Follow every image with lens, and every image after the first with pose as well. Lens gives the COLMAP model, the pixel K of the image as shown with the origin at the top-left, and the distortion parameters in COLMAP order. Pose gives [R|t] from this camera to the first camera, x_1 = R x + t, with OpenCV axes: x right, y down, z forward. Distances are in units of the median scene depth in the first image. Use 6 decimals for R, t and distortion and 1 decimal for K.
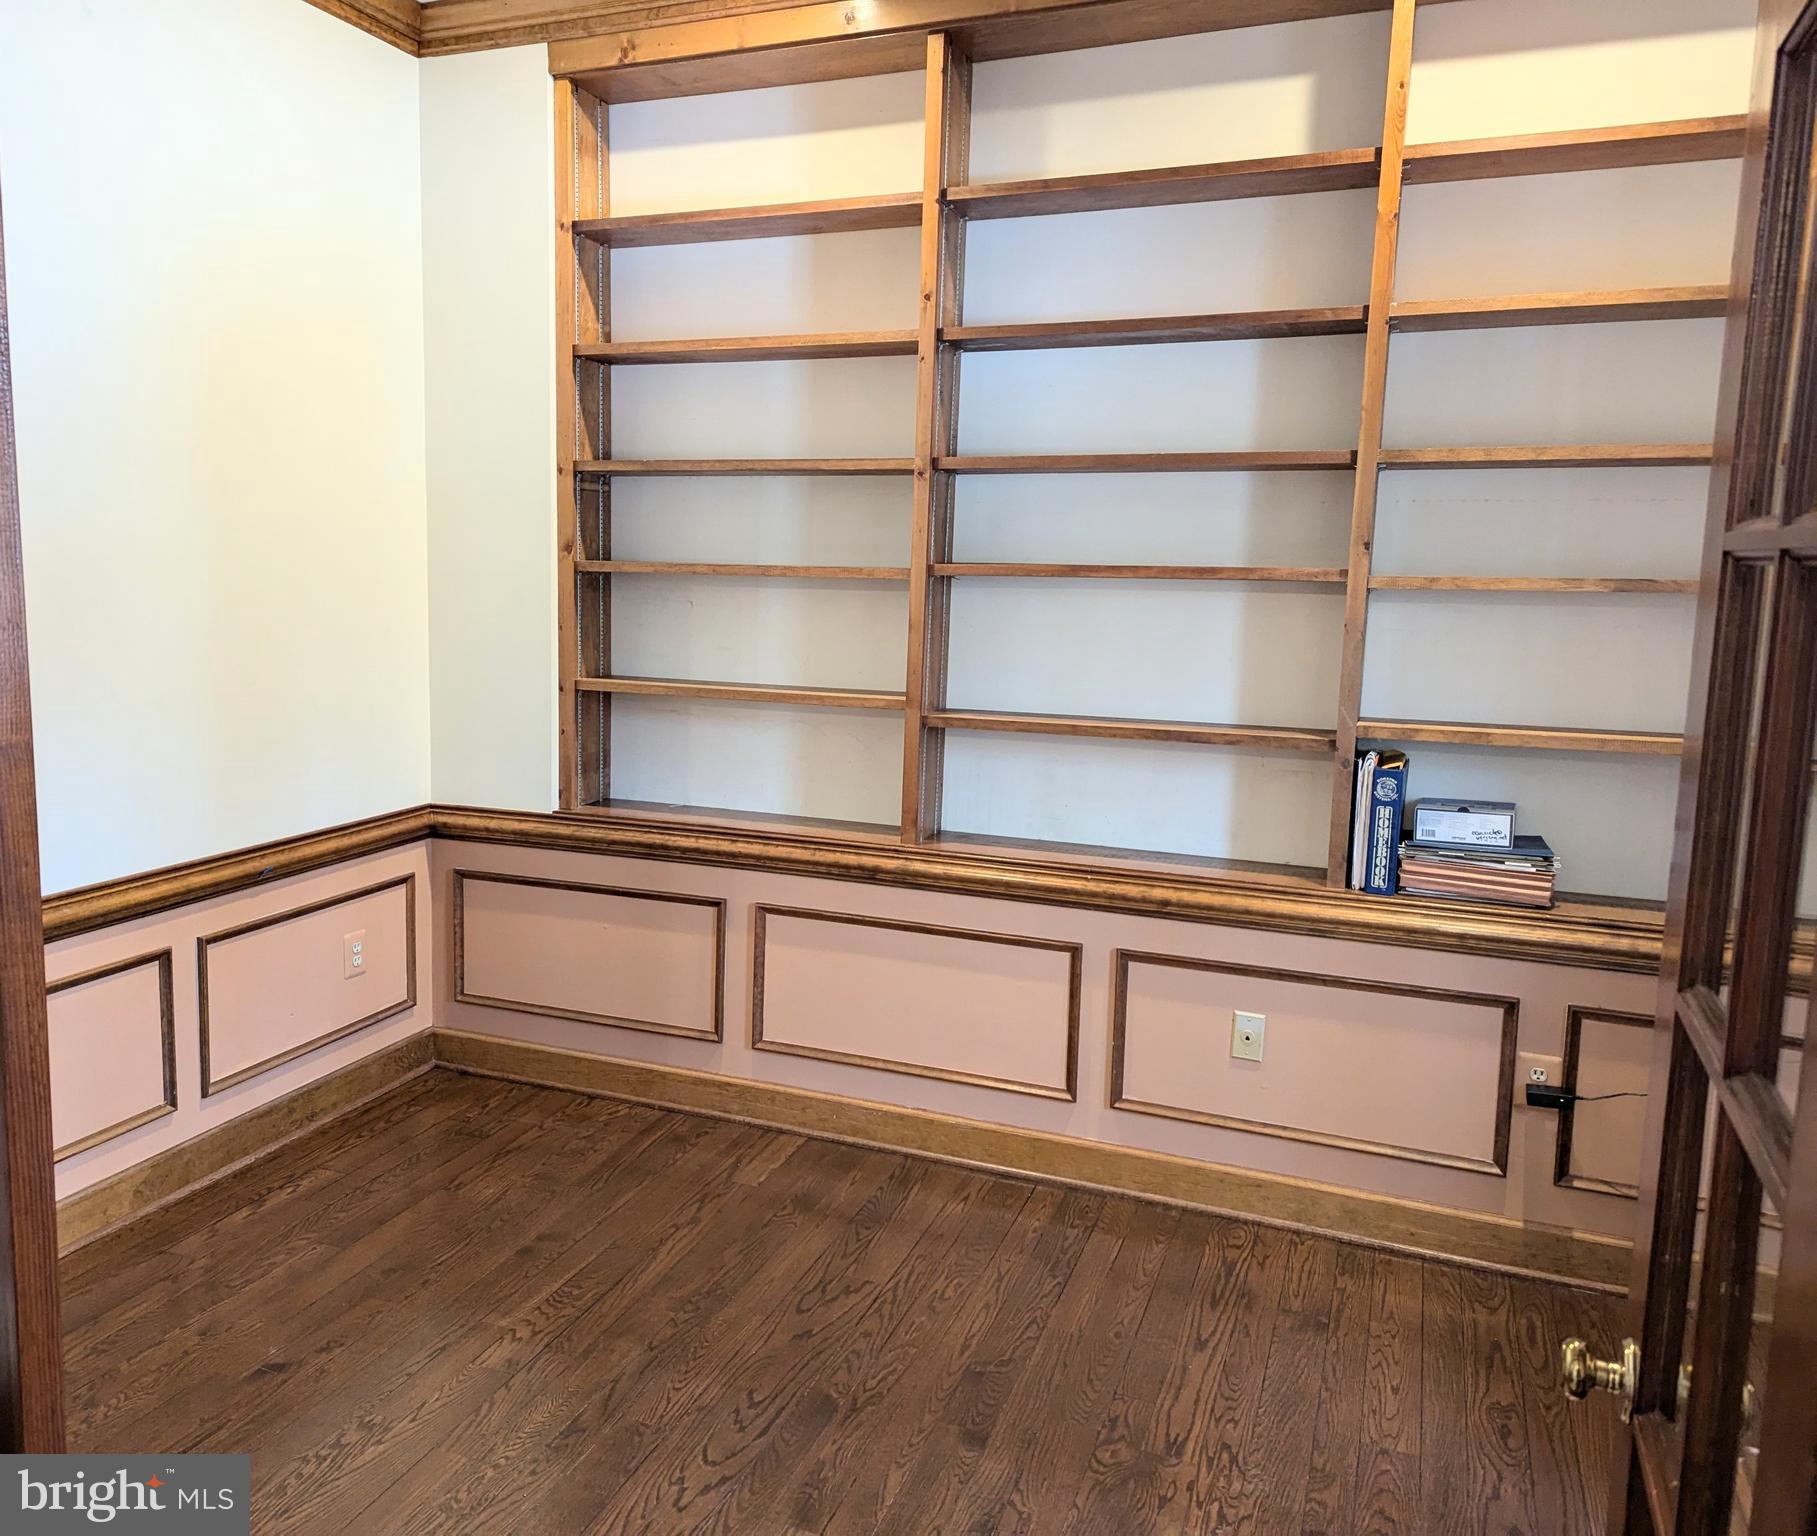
lens RADIAL K [[1364.2, 0, 901.0], [0, 1364.2, 733.7], [0, 0, 1]] dist [0.040181, 0.000295]
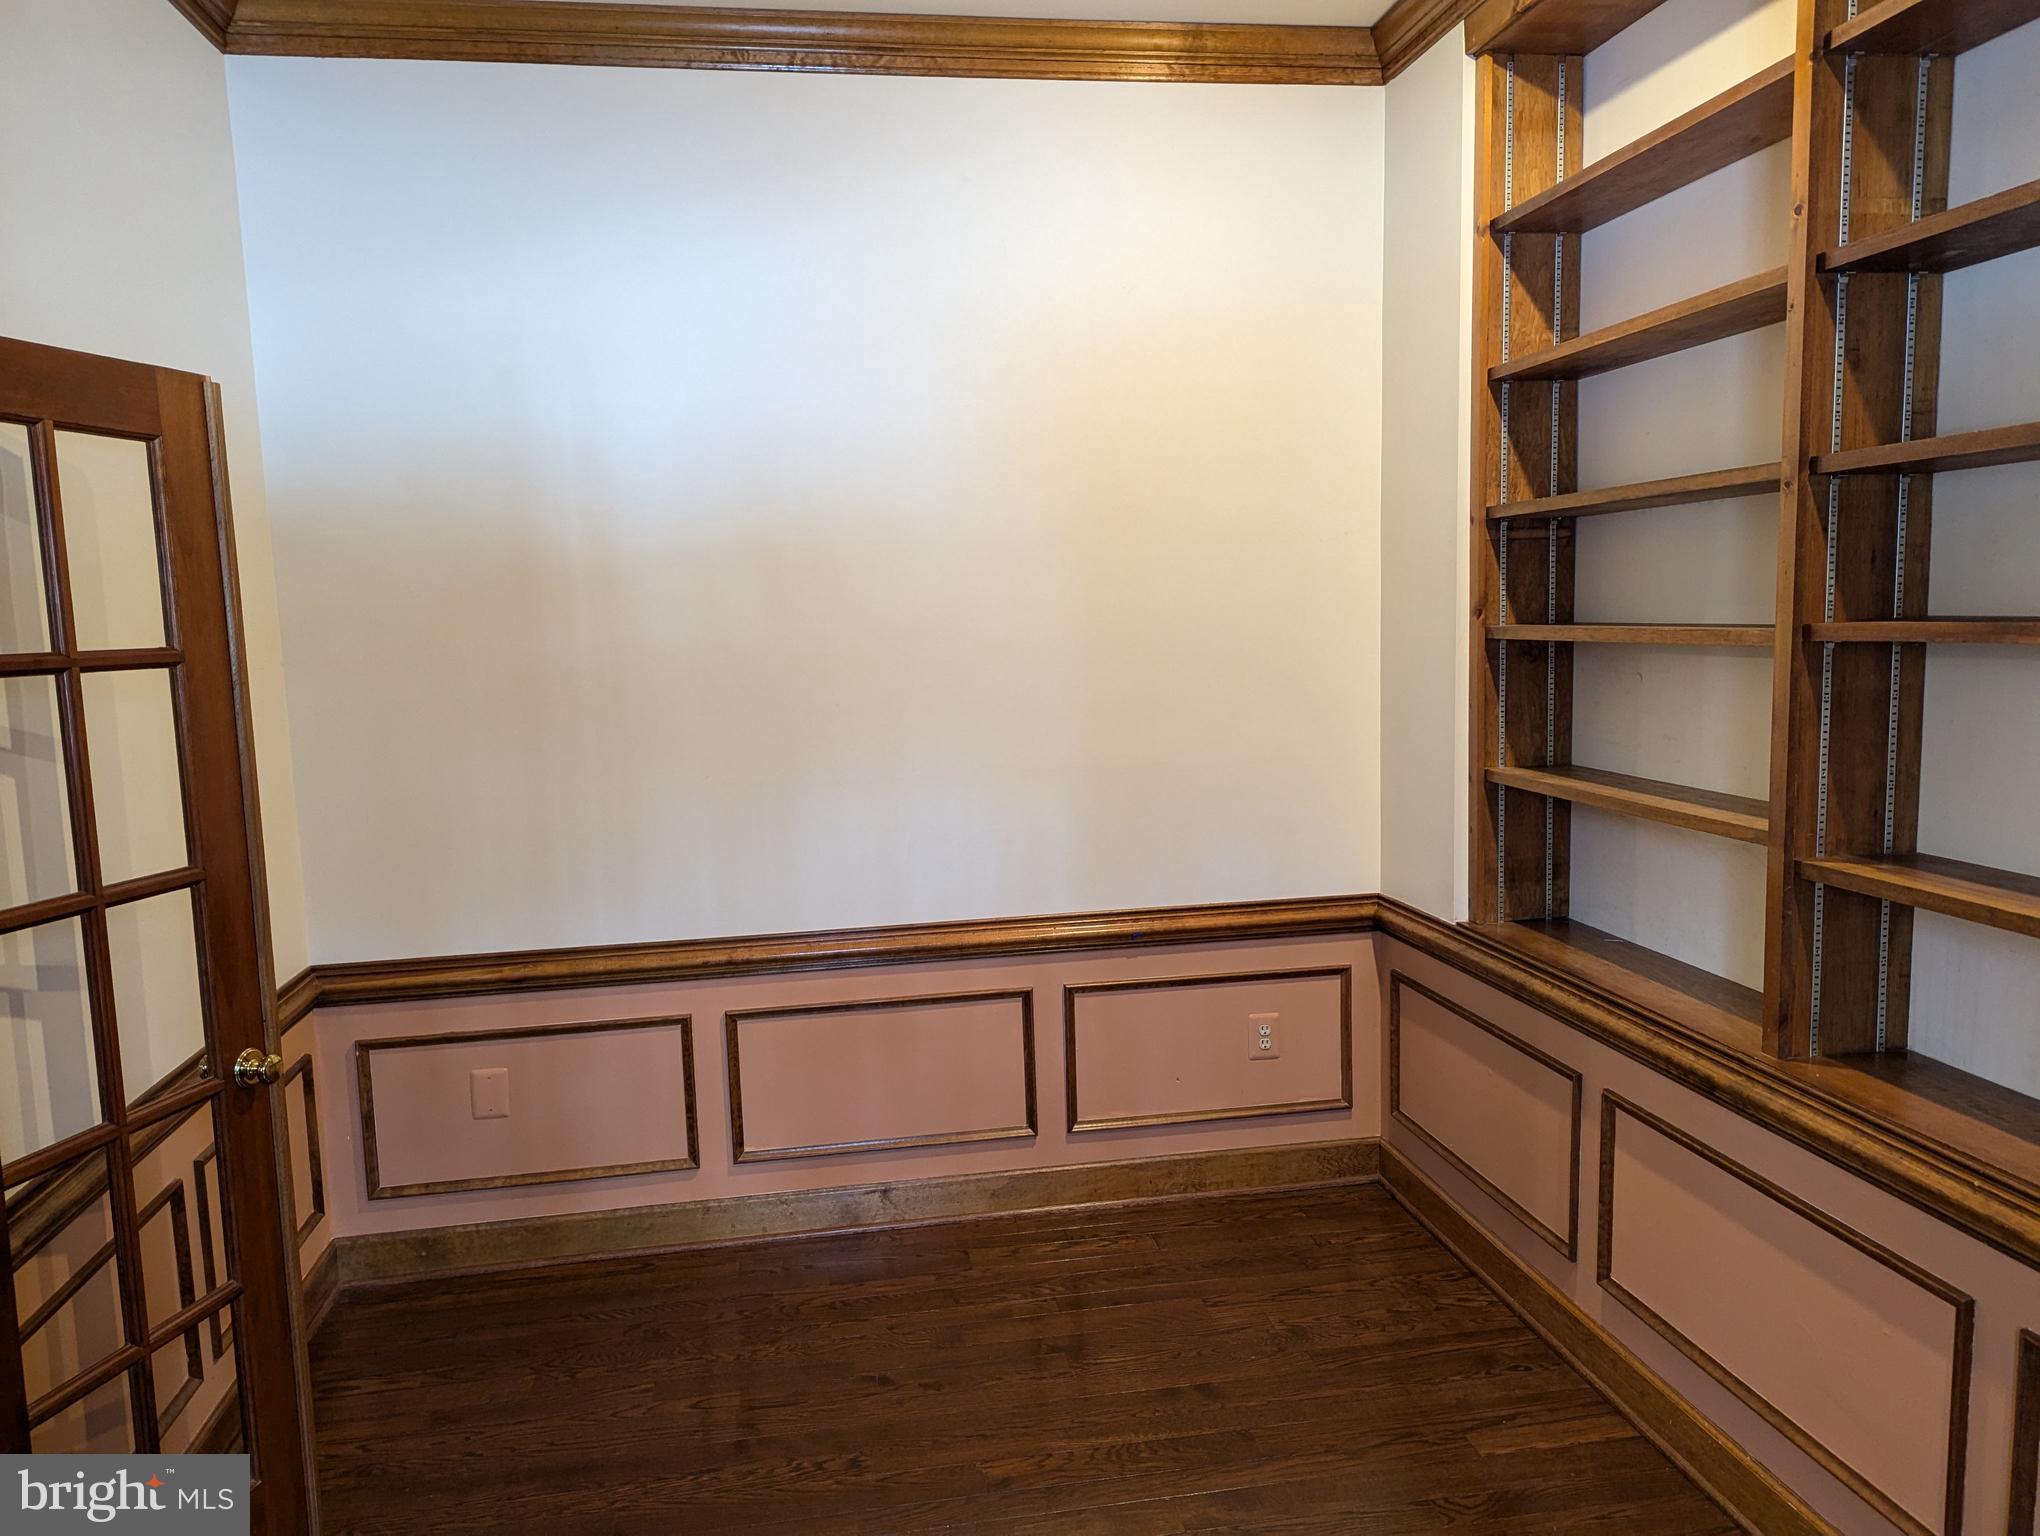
lens RADIAL K [[1441.0, 0, 1020.0], [0, 1441.0, 768.0], [0, 0, 1]] dist [0.060040, -0.070949]
pose [[0.524215, 0.061033, -0.849396, 0.370393], [-0.069776, 0.997153, 0.028586, -0.046805], [0.848722, 0.044282, 0.526981, 0.302070]]
